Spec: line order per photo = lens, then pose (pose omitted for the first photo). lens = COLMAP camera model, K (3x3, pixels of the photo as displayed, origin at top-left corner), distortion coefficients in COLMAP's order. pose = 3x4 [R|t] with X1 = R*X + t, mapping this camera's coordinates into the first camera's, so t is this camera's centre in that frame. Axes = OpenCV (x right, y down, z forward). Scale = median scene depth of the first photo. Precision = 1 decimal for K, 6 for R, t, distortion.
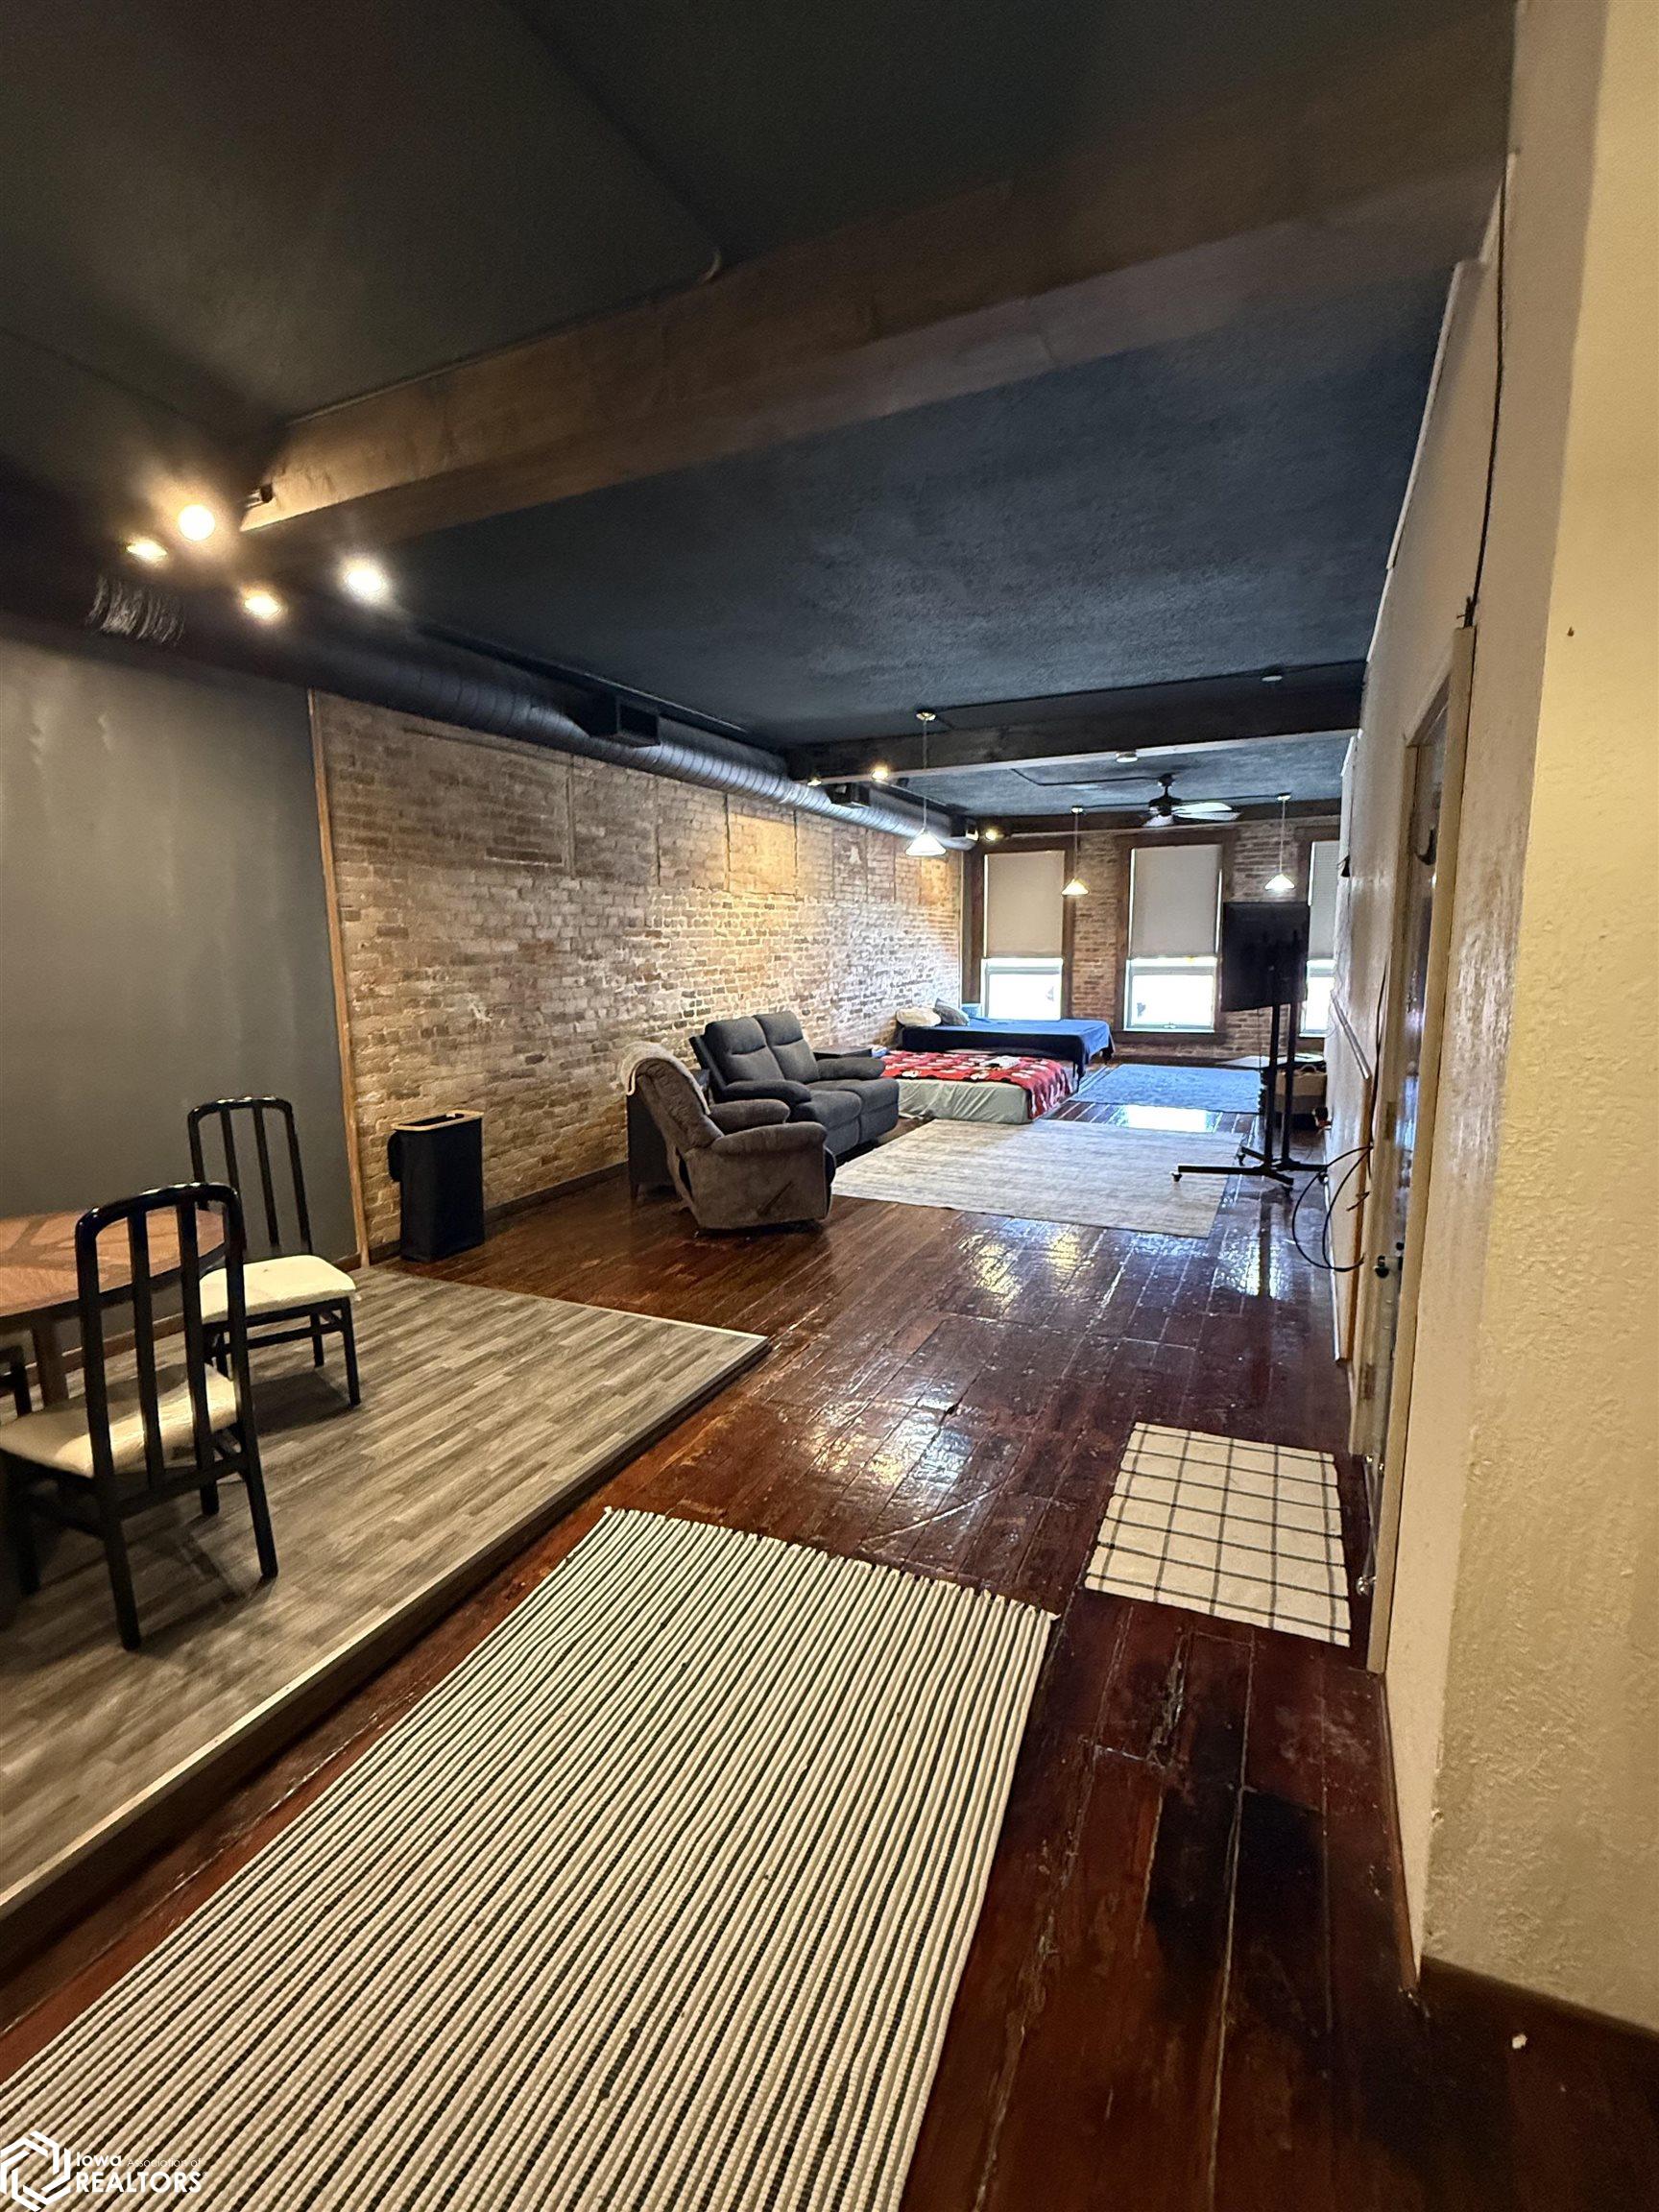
lens RADIAL K [[997.1, 0, 829.4], [0, 997.1, 1108.4], [0, 0, 1]] dist [0.002710, -0.000567]
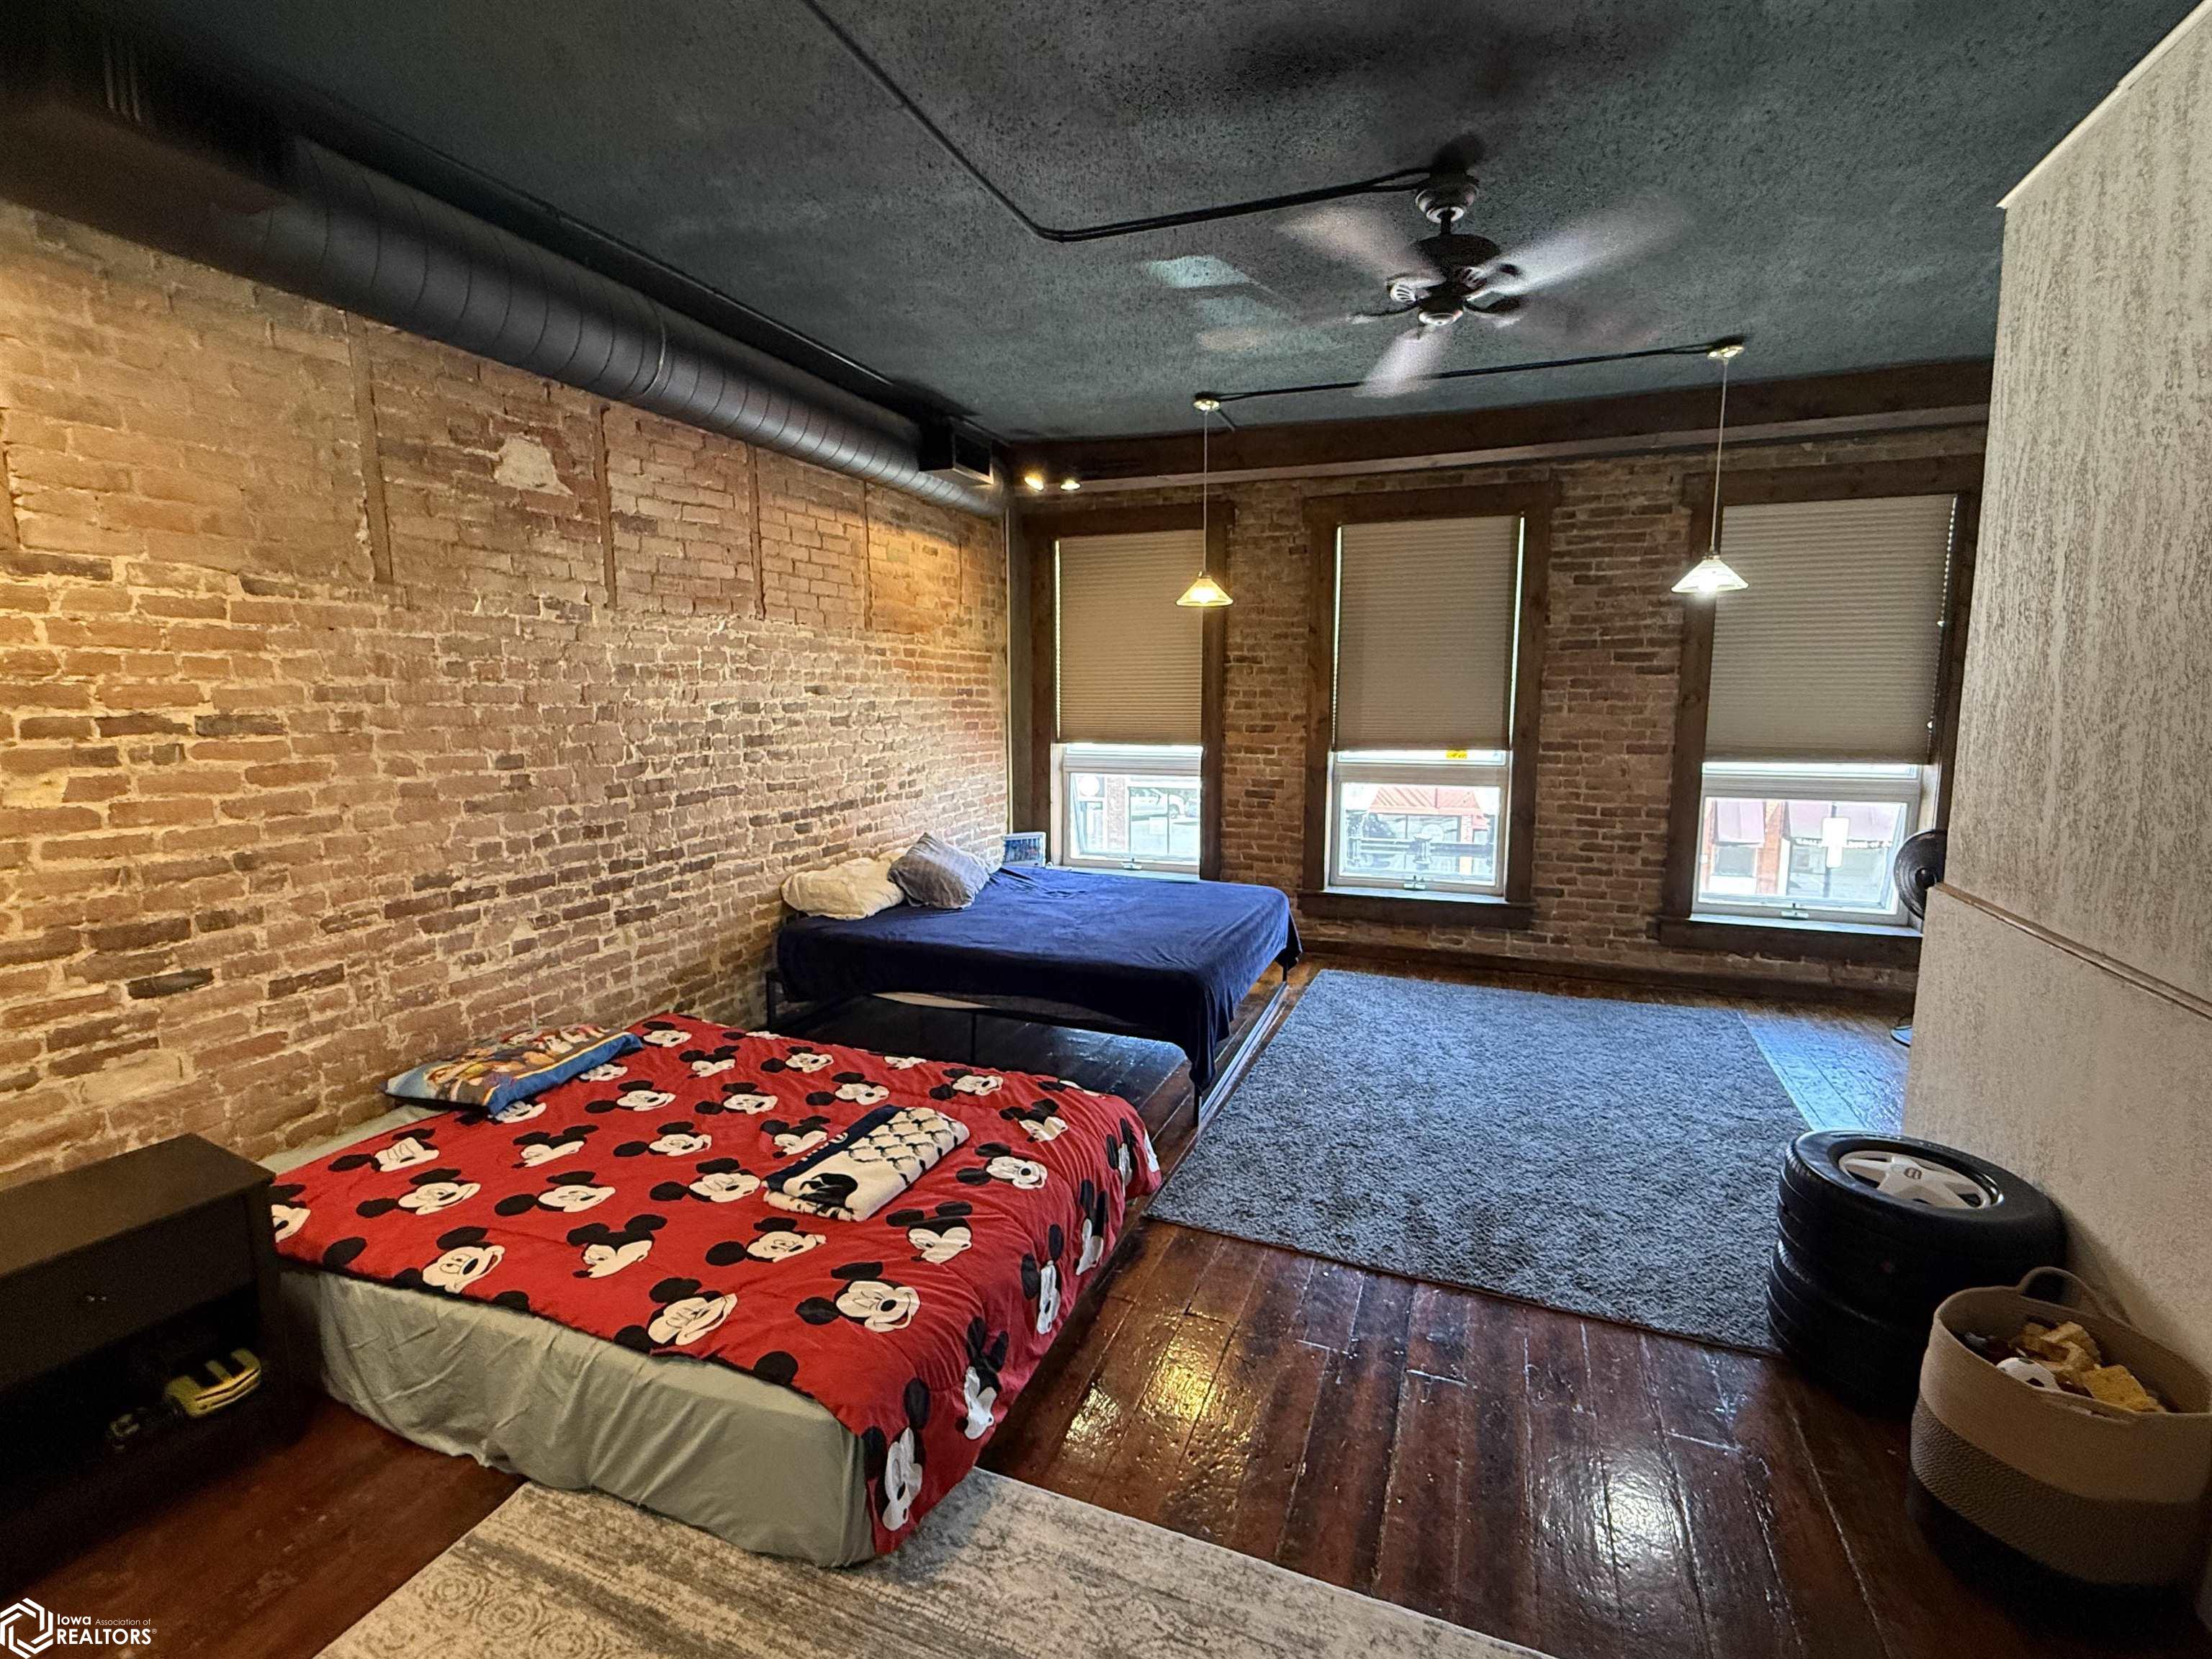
lens RADIAL K [[997.1, 0, 1118.0], [0, 997.1, 829.6], [0, 0, 1]] dist [0.002710, -0.000567]
pose [[0.997514, 0.002967, 0.070408, 0.308127], [-0.001087, 0.999642, -0.026720, -0.185983], [-0.070462, 0.026577, 0.997160, 0.998288]]
